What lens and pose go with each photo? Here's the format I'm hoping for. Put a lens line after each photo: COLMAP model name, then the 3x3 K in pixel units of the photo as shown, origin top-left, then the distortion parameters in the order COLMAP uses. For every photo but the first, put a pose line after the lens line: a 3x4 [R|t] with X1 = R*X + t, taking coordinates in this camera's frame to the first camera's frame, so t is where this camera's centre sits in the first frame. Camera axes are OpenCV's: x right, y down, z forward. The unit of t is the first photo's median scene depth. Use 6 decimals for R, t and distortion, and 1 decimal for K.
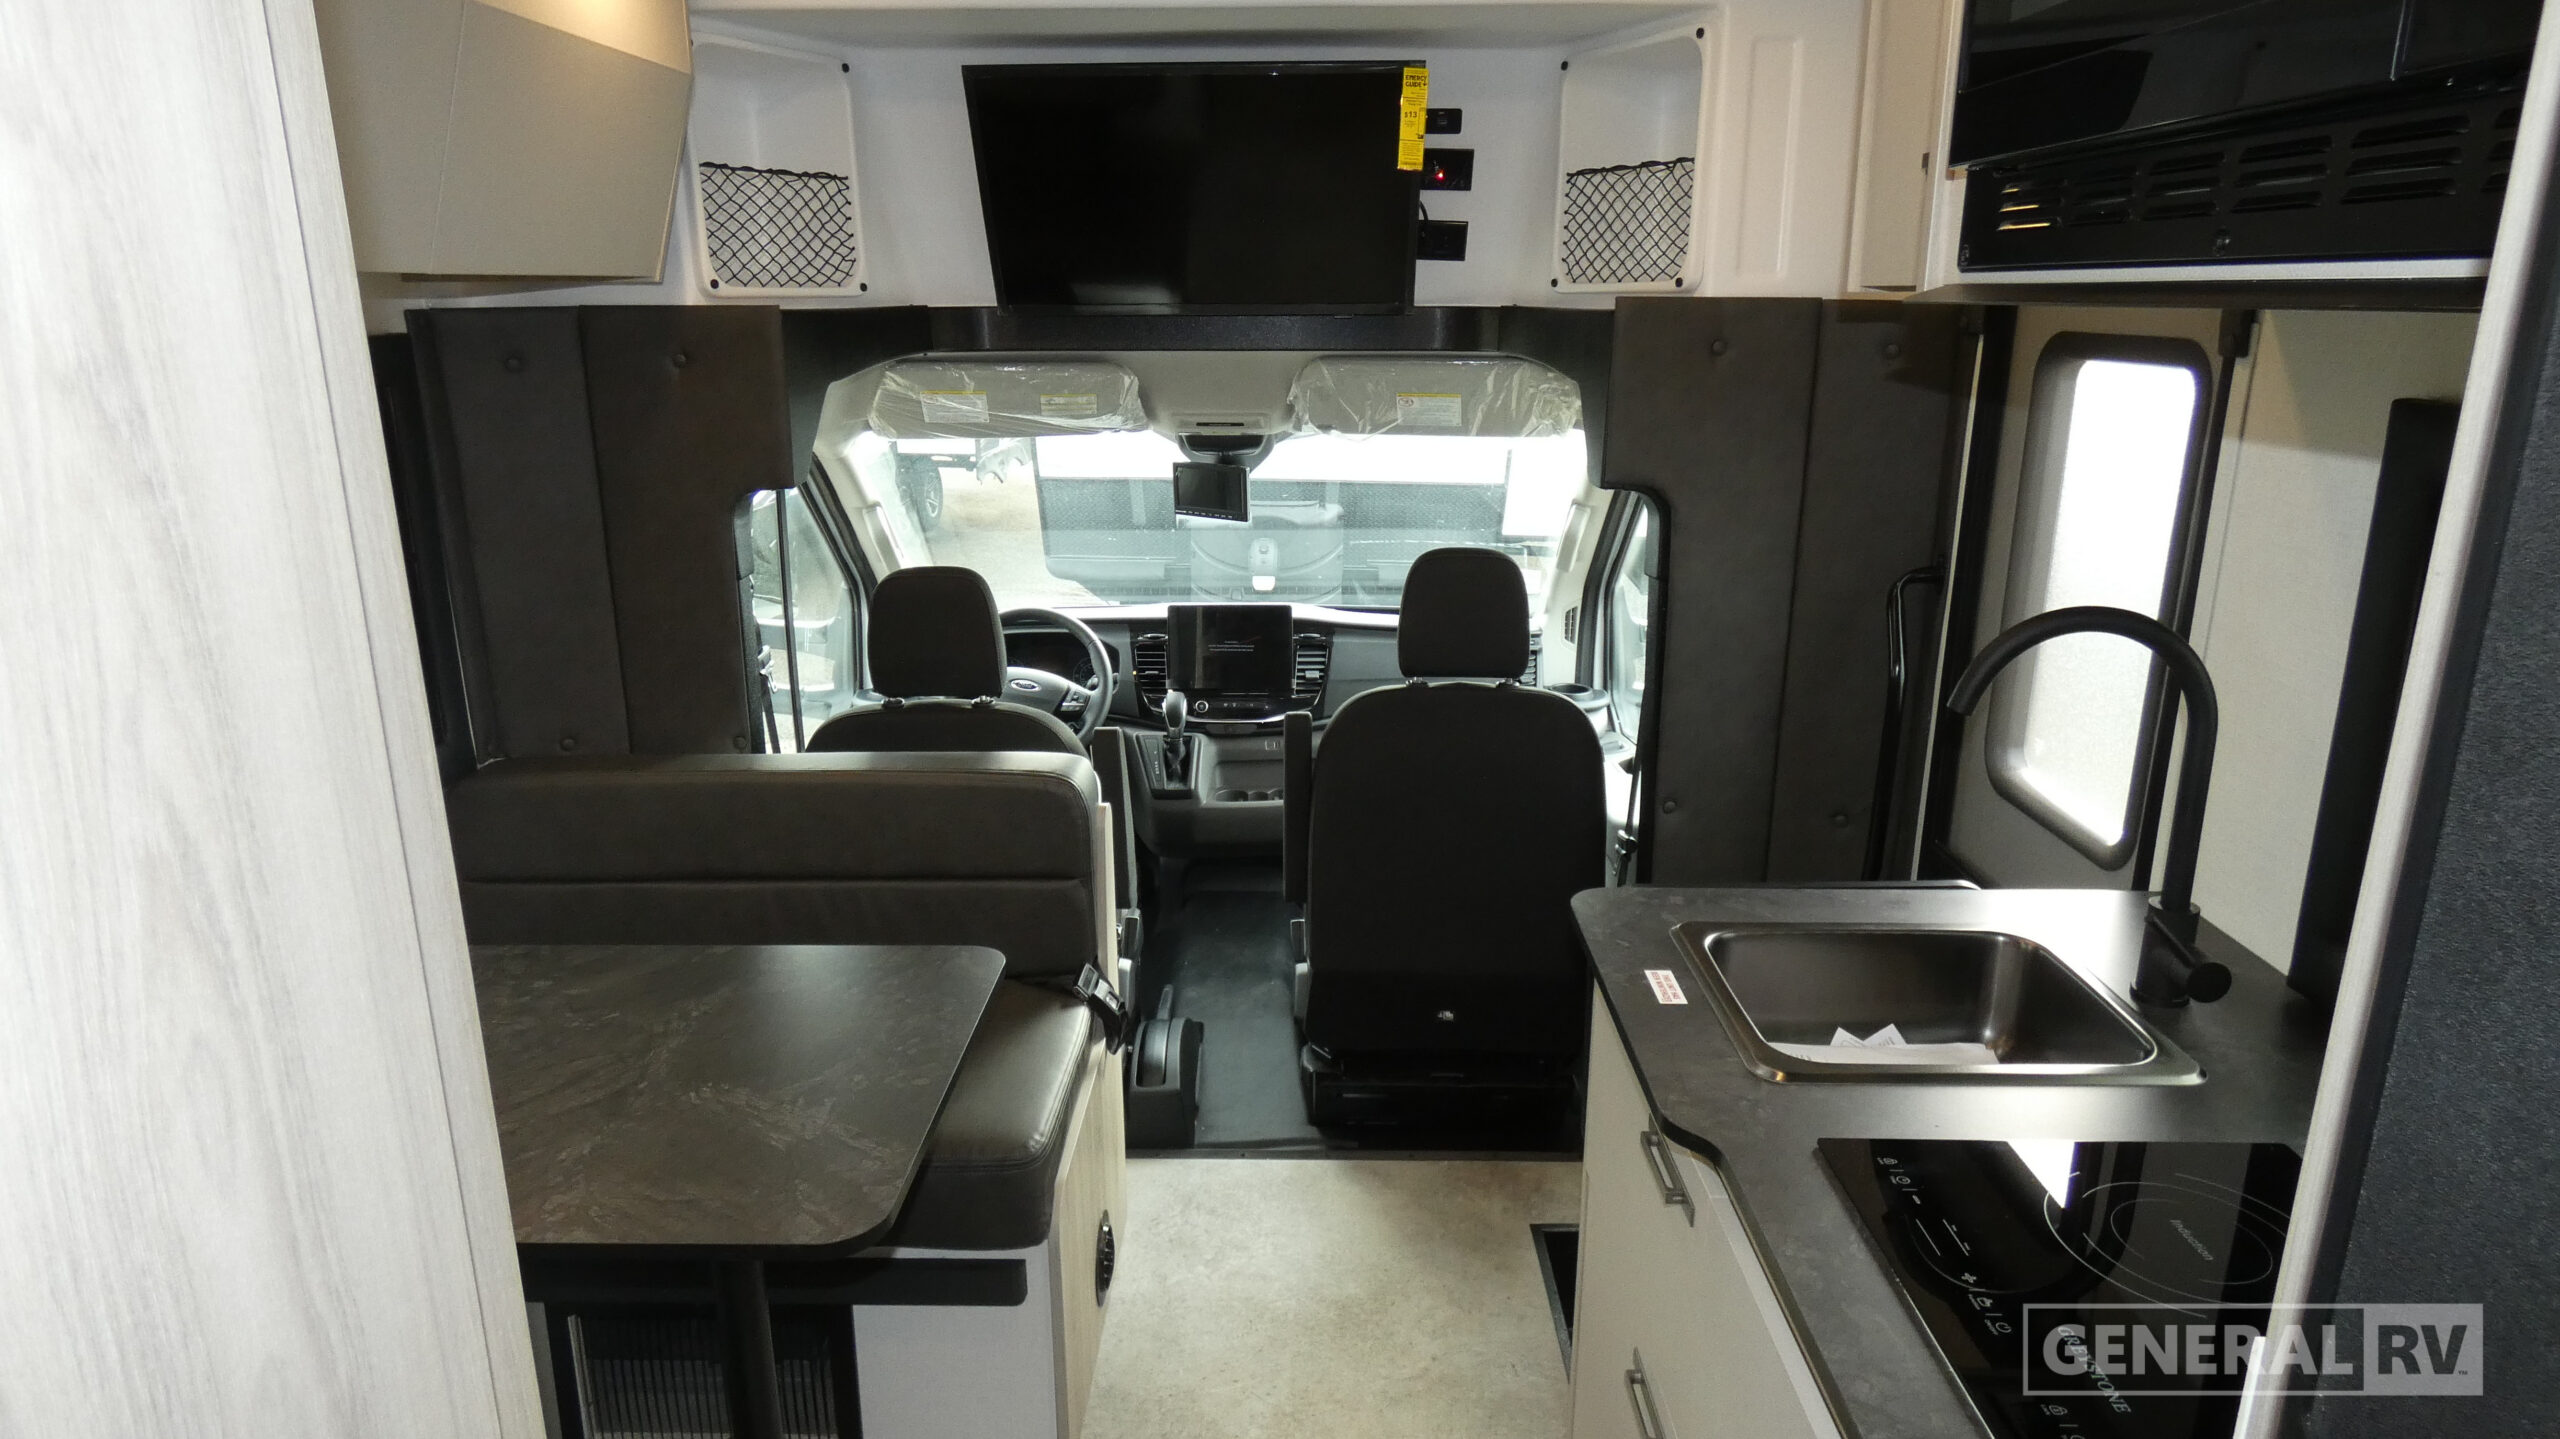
lens RADIAL K [[1519.0, 0, 1281.7], [0, 1519.0, 709.1], [0, 0, 1]] dist [-0.007253, -0.005146]
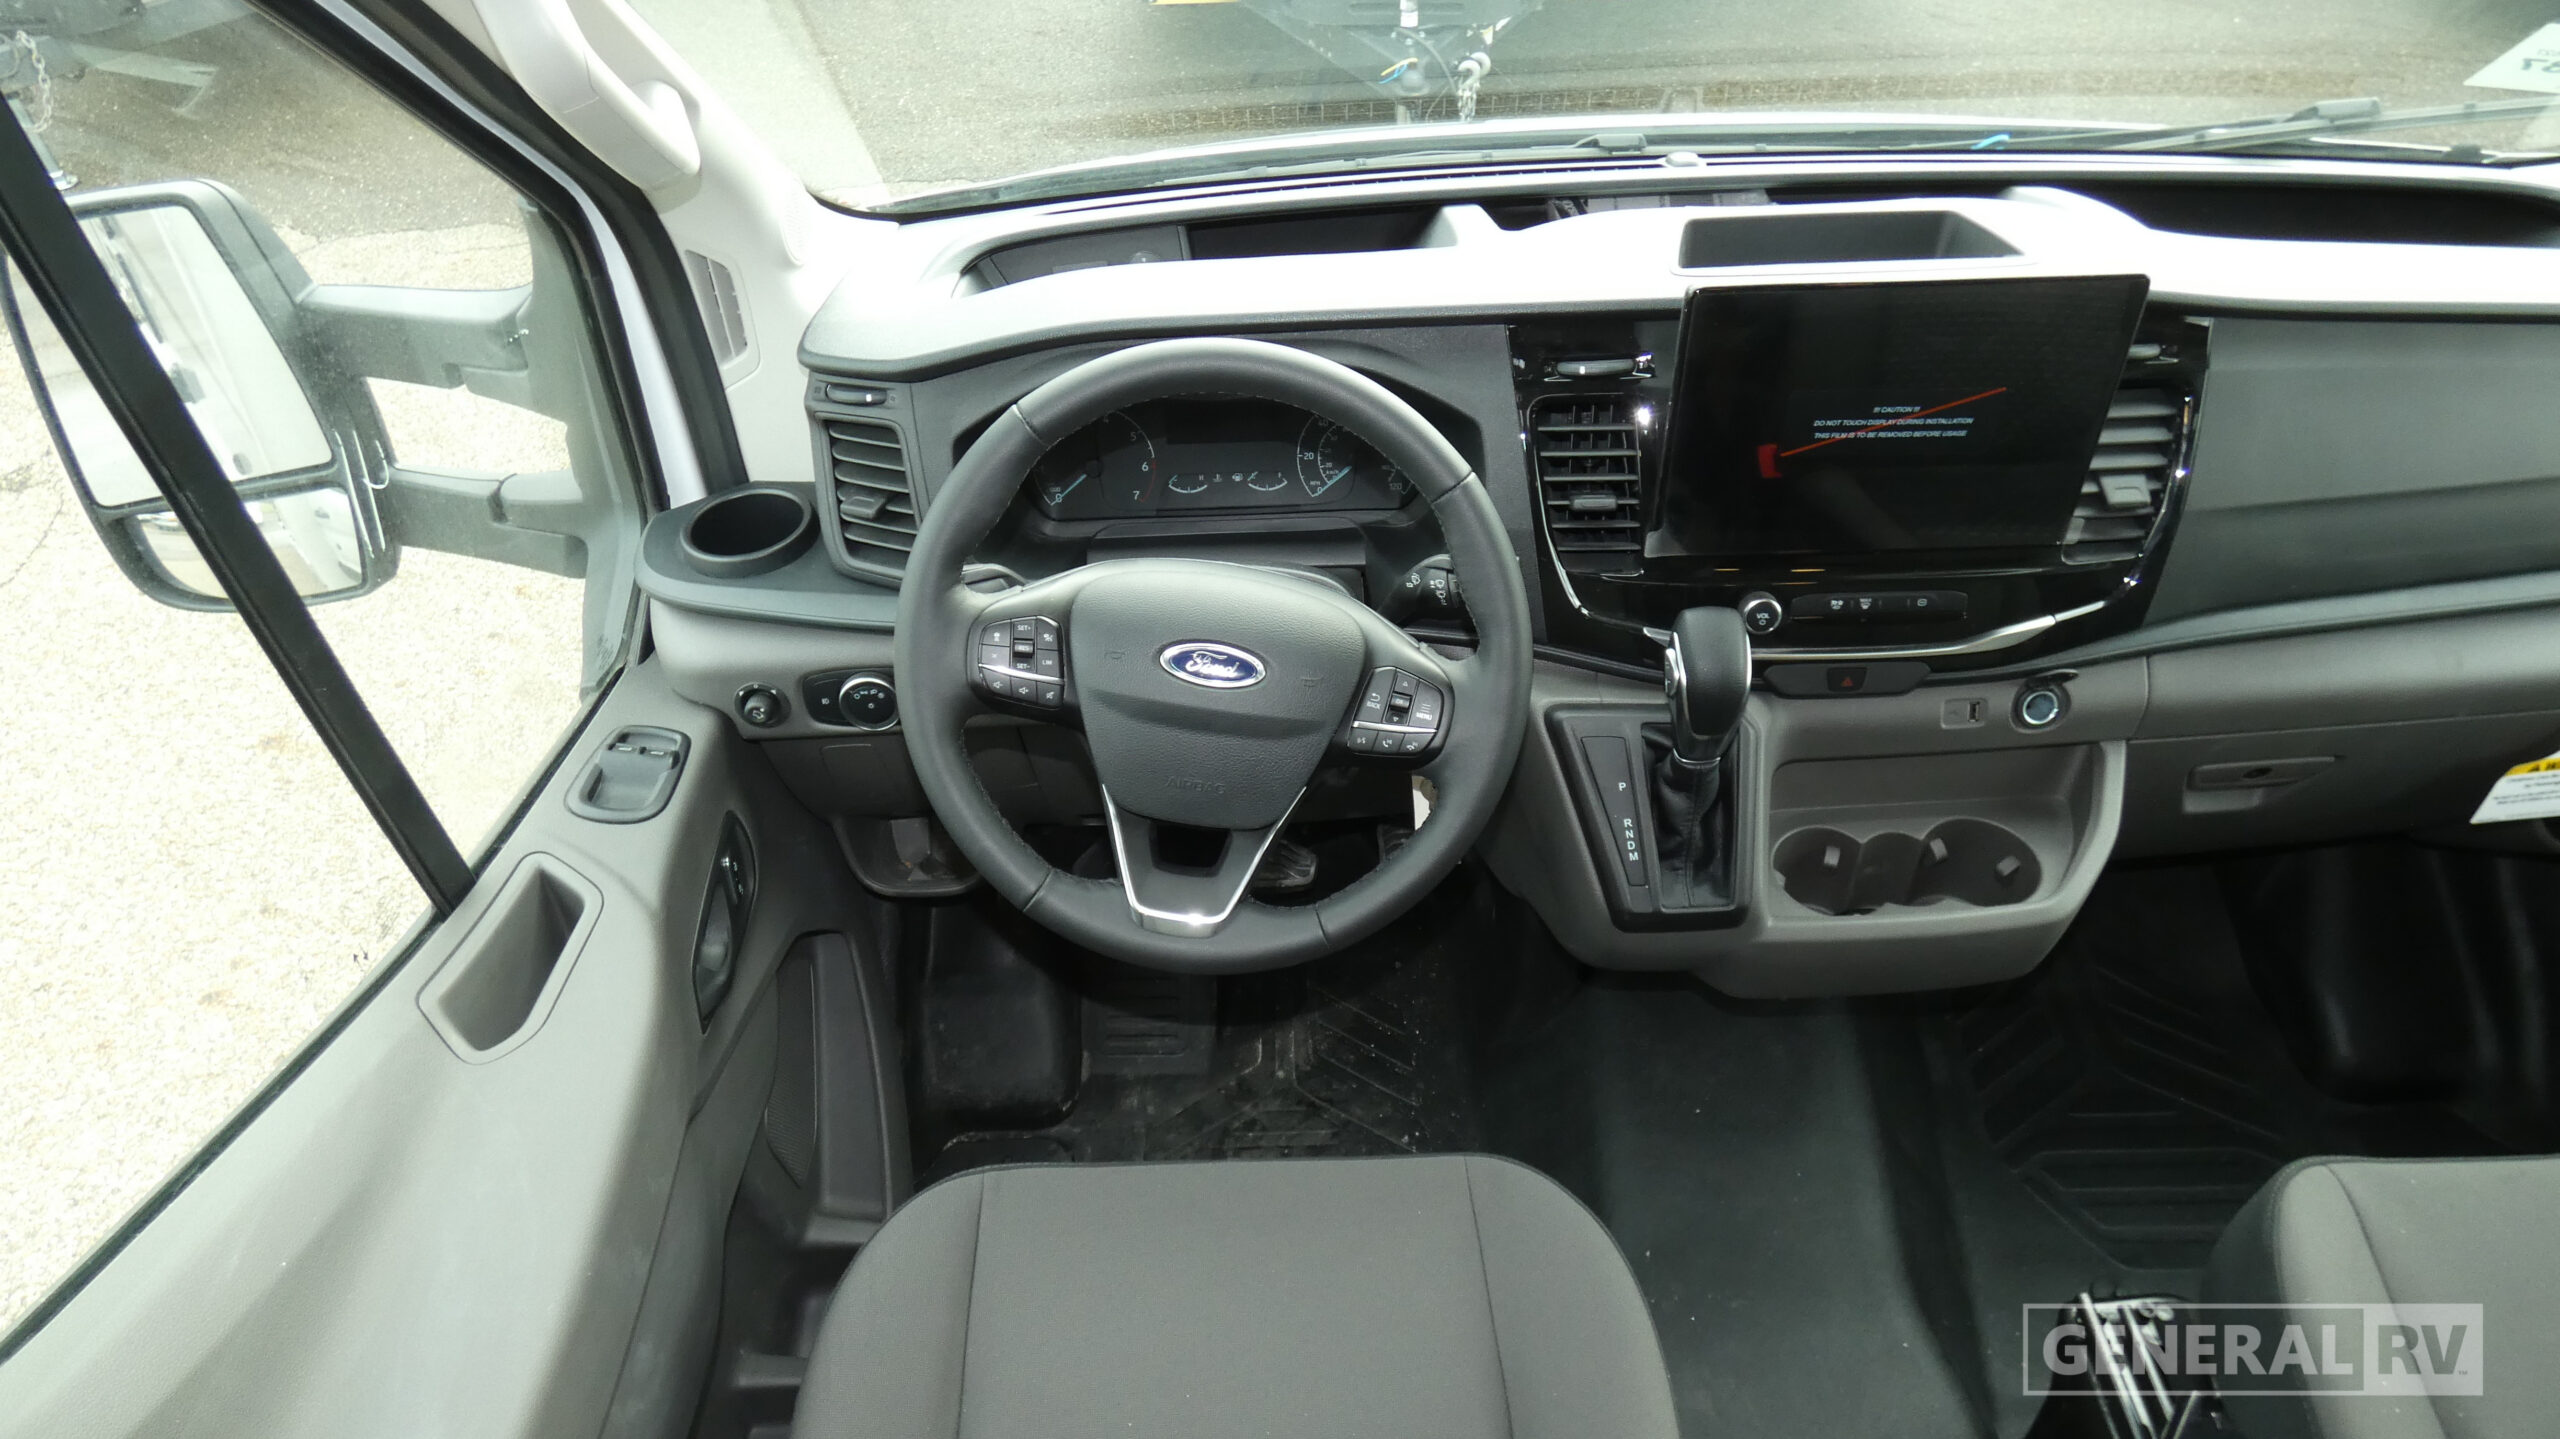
lens RADIAL K [[1519.0, 0, 1270.6], [0, 1519.0, 709.5], [0, 0, 1]] dist [-0.007253, -0.005146]
pose [[0.999481, -0.030771, -0.009557, -0.198932], [0.031954, 0.908512, 0.416635, -0.152776], [-0.004138, -0.416724, 0.909024, 0.958631]]
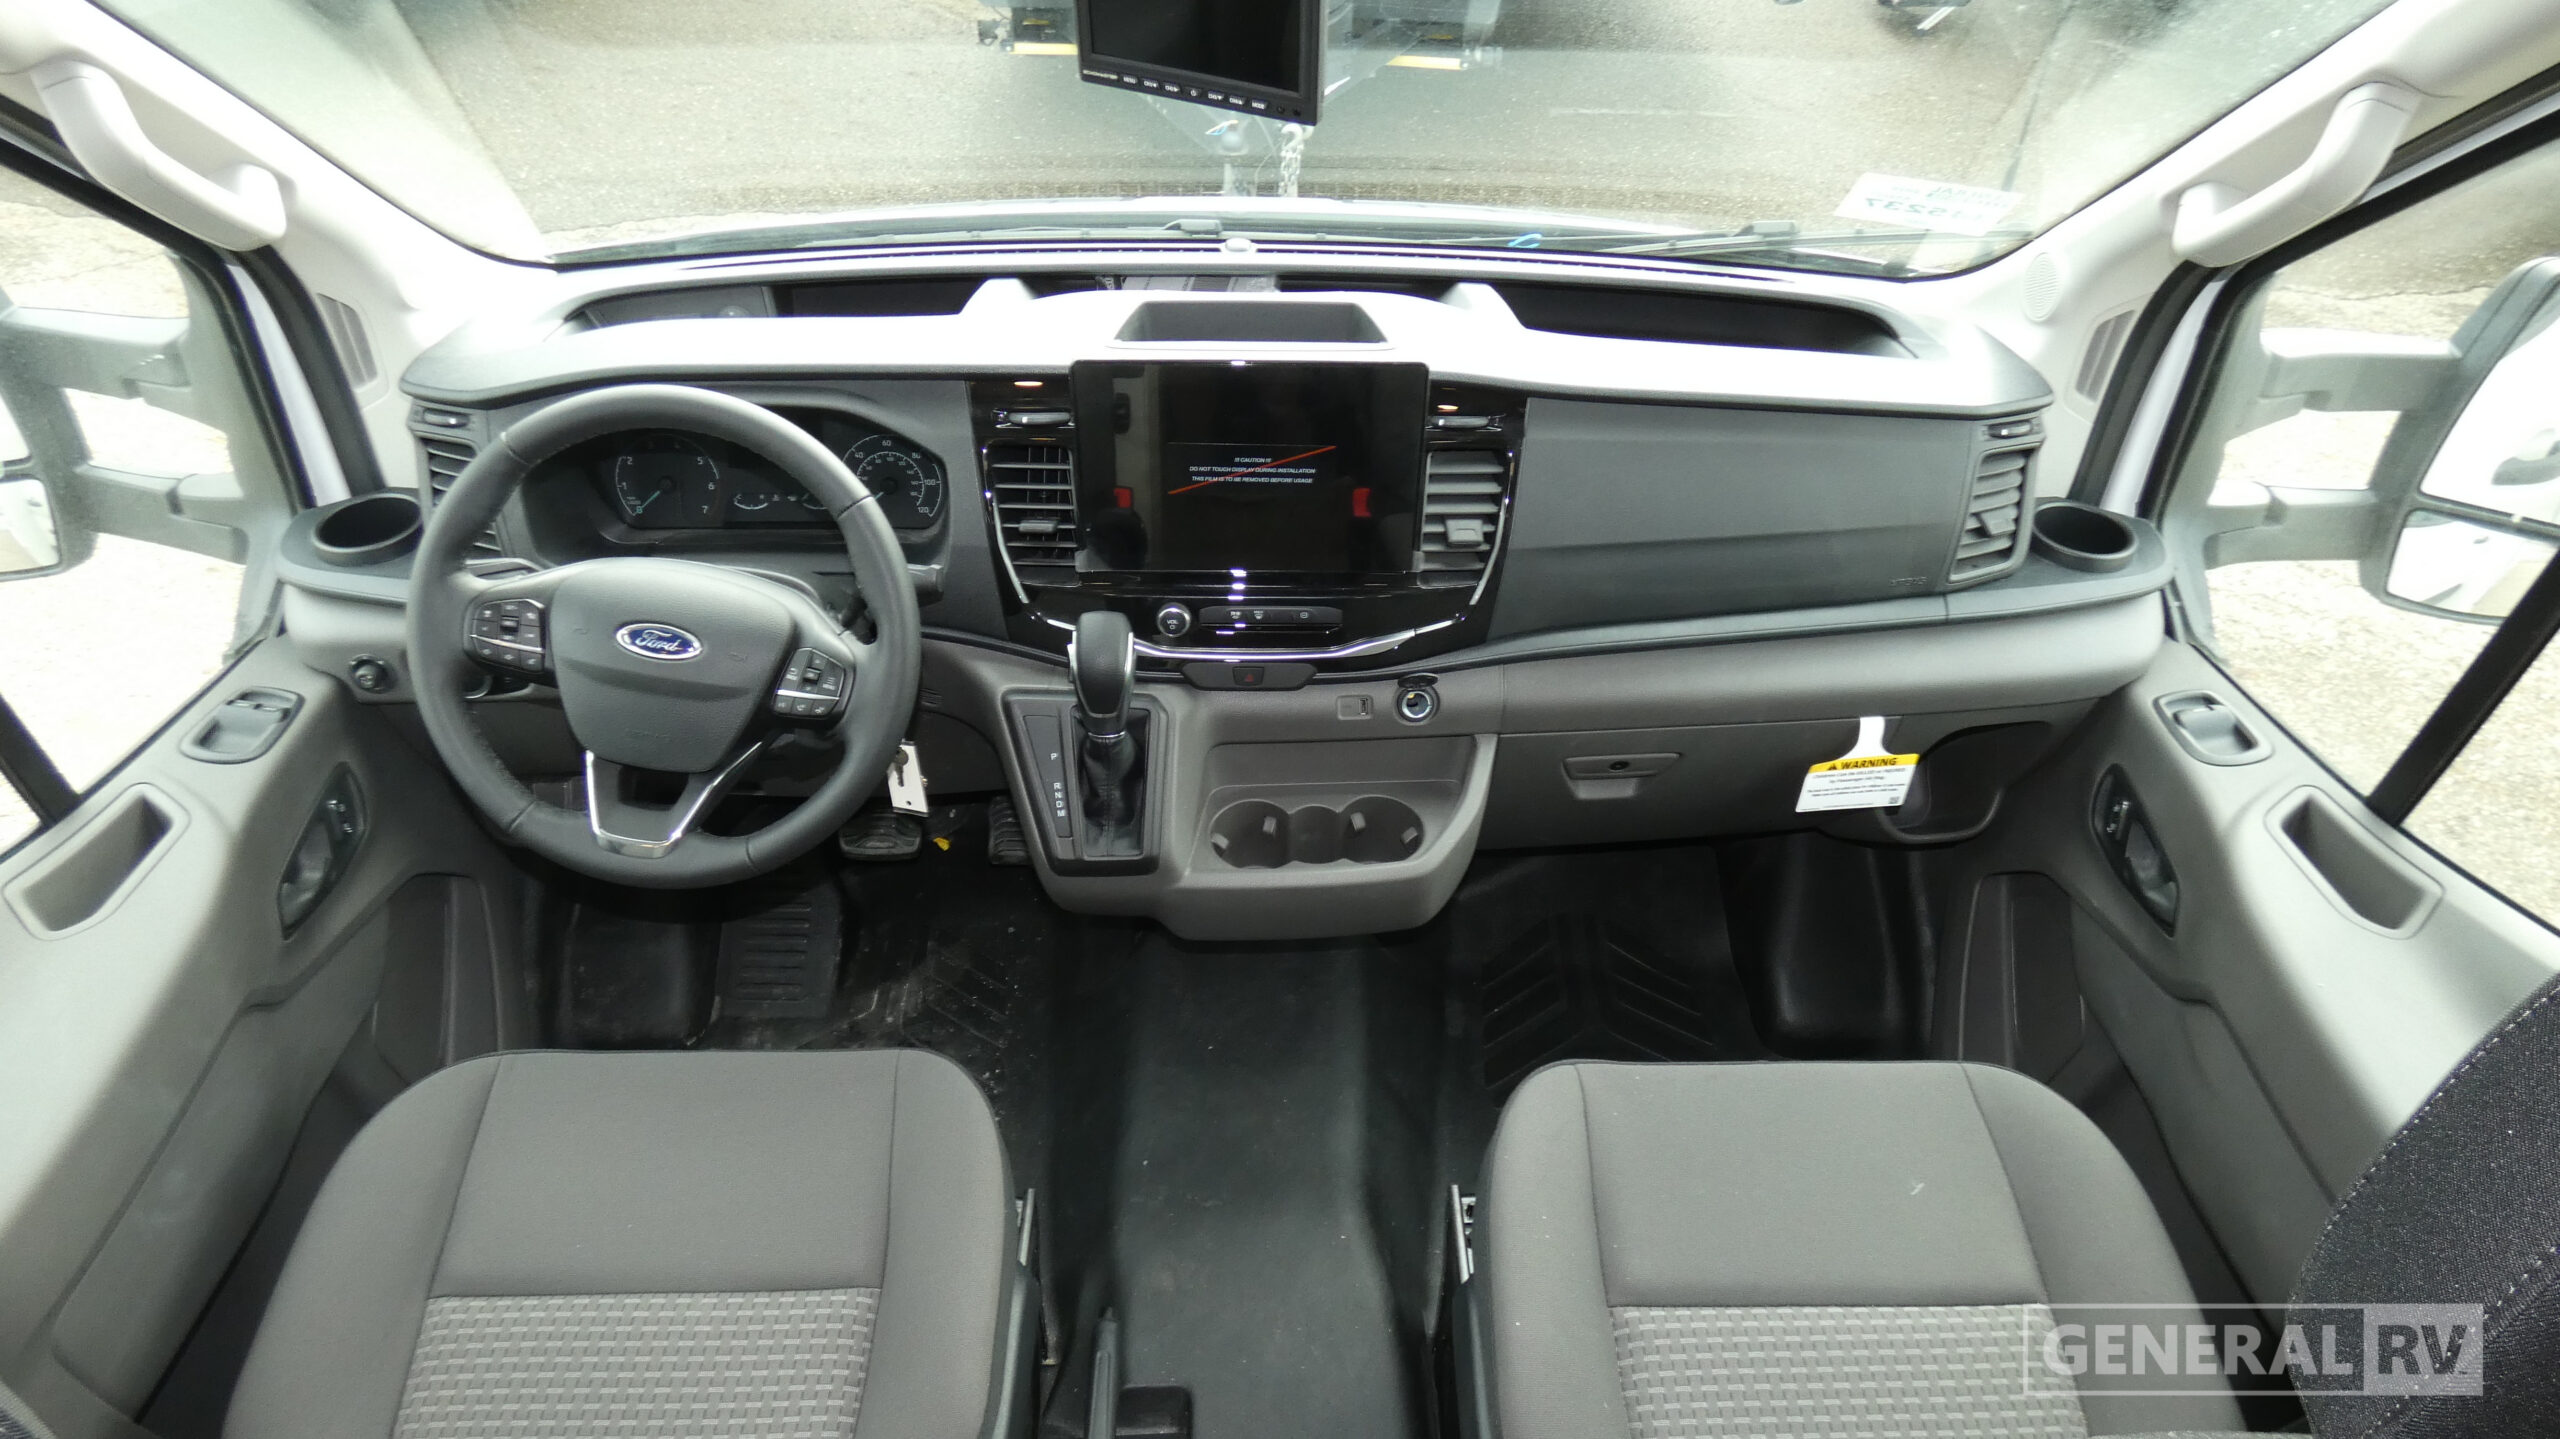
lens RADIAL K [[1519.0, 0, 1272.3], [0, 1519.0, 702.3], [0, 0, 1]] dist [-0.007253, -0.005146]
pose [[0.999267, -0.001721, 0.038254, -0.056883], [-0.013467, 0.919377, 0.393148, -0.176557], [-0.035847, -0.393375, 0.918679, 0.862063]]
